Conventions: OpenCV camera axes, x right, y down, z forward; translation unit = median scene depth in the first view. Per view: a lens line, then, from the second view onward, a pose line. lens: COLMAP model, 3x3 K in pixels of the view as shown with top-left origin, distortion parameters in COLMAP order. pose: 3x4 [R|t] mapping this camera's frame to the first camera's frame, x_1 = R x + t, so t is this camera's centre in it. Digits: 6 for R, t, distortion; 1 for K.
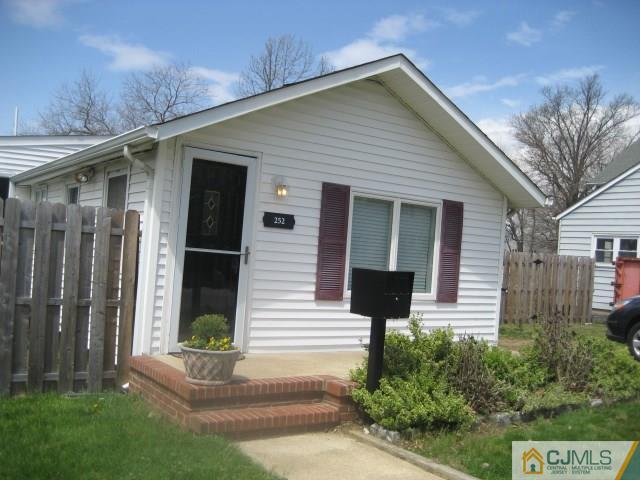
lens RADIAL K [[669.1, 0, 329.9], [0, 669.1, 254.3], [0, 0, 1]] dist [-0.159467, 0.227716]
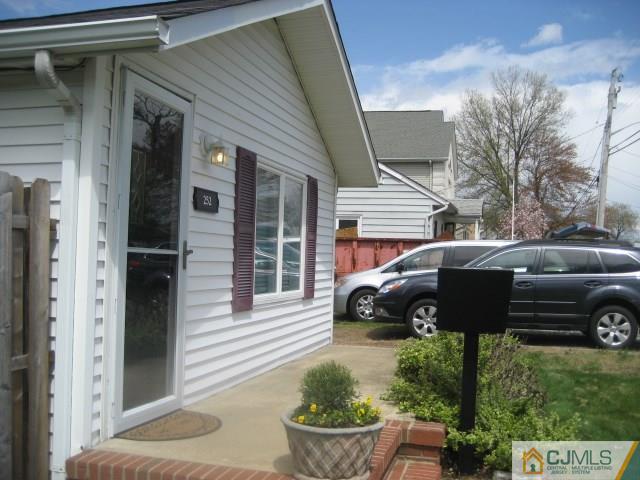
lens RADIAL K [[669.1, 0, 329.9], [0, 669.1, 254.3], [0, 0, 1]] dist [-0.159467, 0.227716]
pose [[0.763170, -0.042758, 0.644782, -0.422491], [0.018953, 0.998860, 0.043805, -0.024190], [-0.645920, -0.021210, 0.763110, 0.425732]]
